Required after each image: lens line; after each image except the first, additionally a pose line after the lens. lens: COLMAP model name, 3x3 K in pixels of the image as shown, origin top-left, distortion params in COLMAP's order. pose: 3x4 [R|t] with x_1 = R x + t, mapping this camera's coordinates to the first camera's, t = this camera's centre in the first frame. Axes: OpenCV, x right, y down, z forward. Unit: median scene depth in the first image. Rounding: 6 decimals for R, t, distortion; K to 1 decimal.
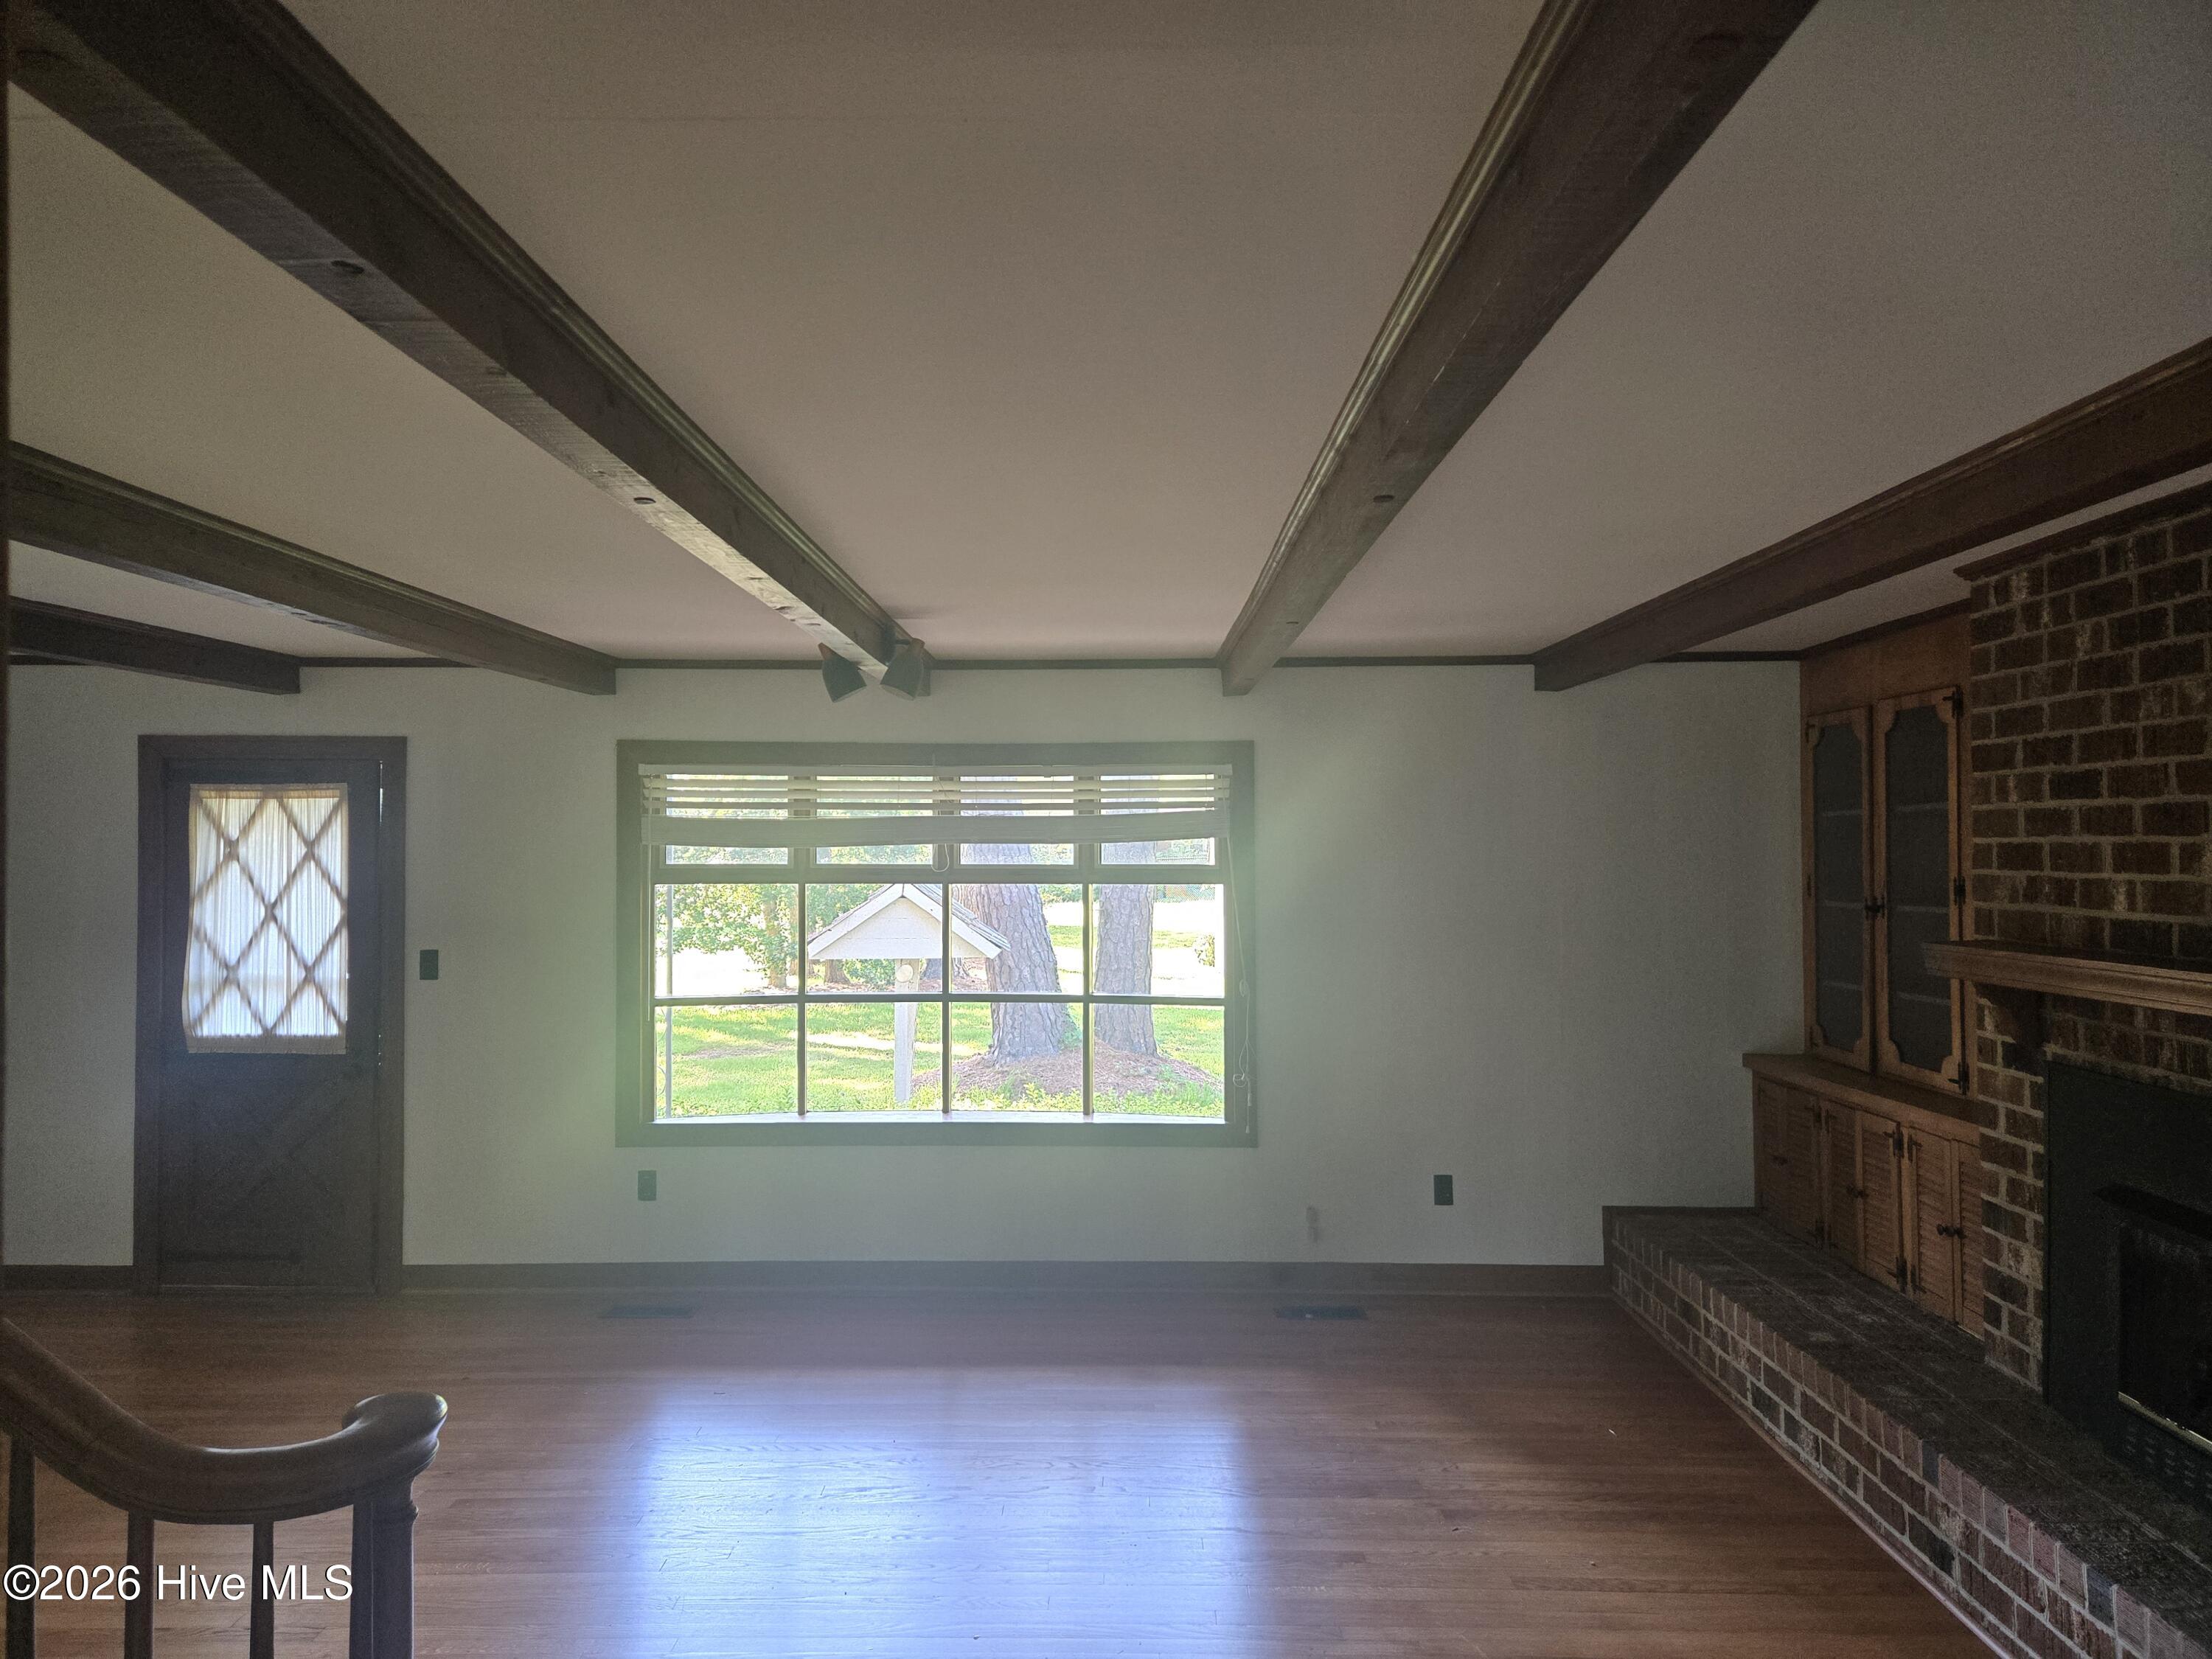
lens RADIAL K [[1468.1, 0, 1090.2], [0, 1468.1, 830.1], [0, 0, 1]] dist [0.058553, -0.015931]
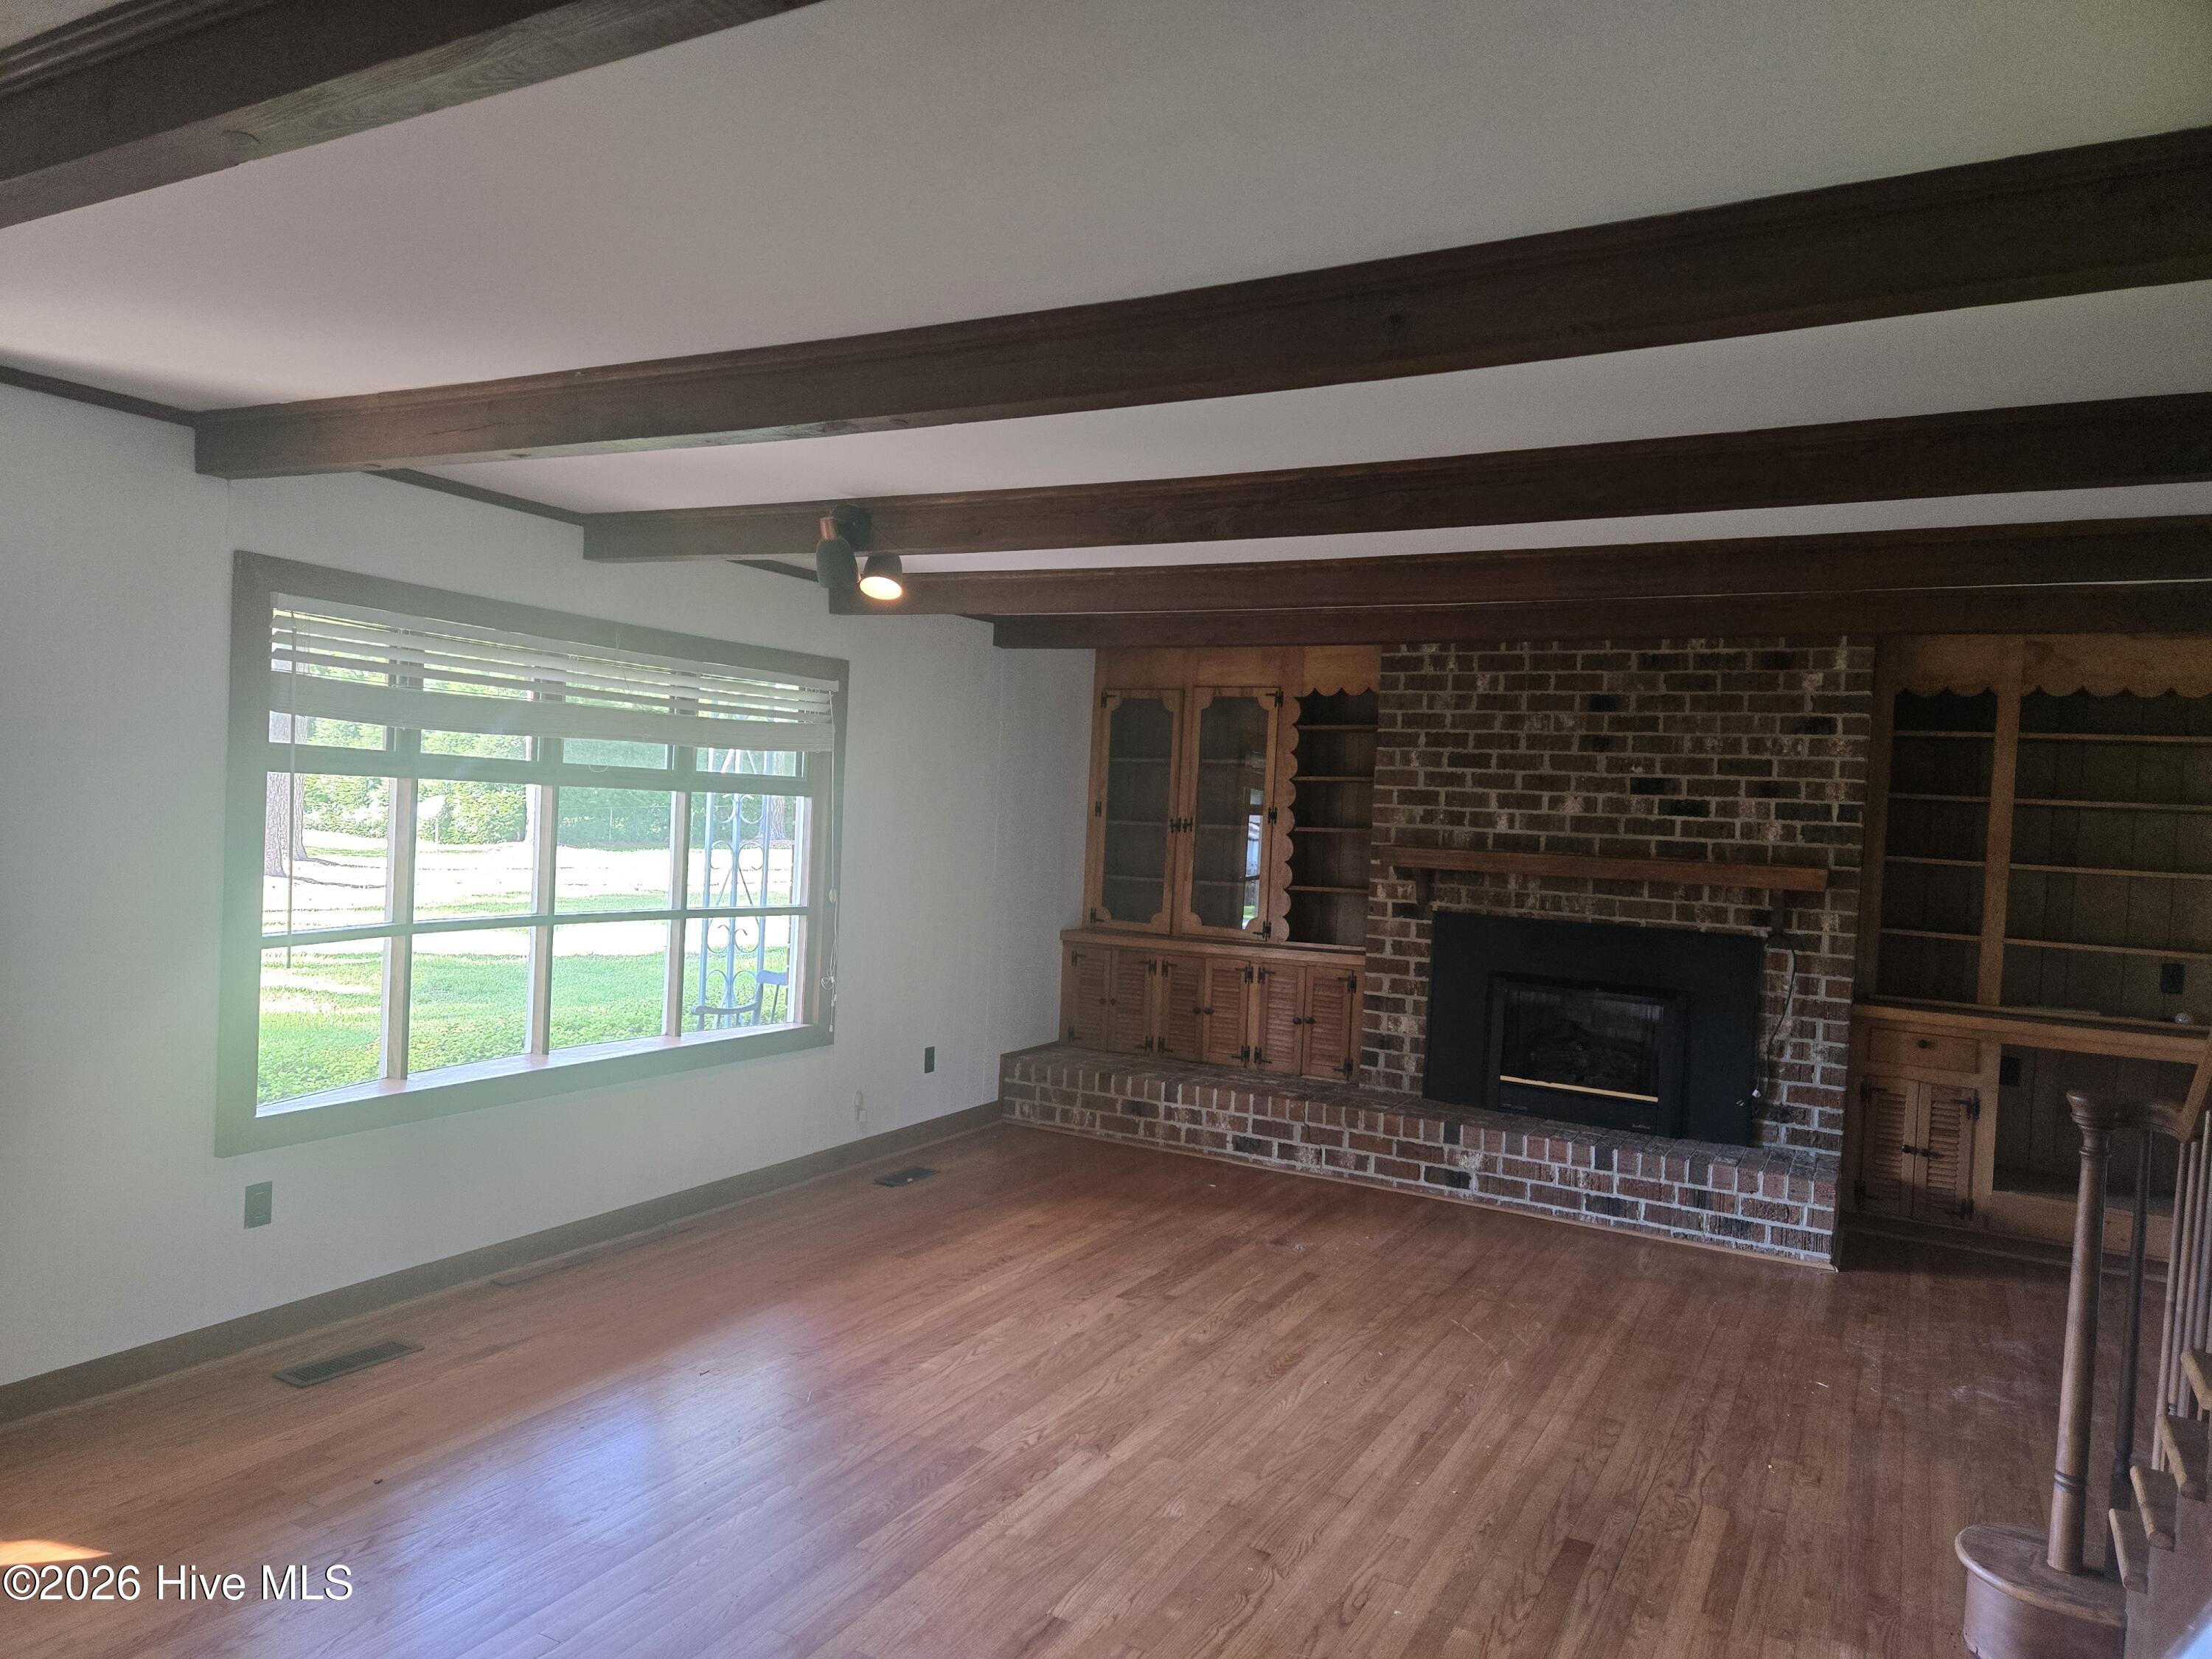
lens RADIAL K [[1468.1, 0, 1078.5], [0, 1468.1, 870.7], [0, 0, 1]] dist [0.058553, -0.015931]
pose [[0.478362, -0.014804, 0.878038, -0.974978], [-0.058827, 0.997072, 0.048860, 0.037377], [-0.876190, -0.075025, 0.476091, 0.458703]]
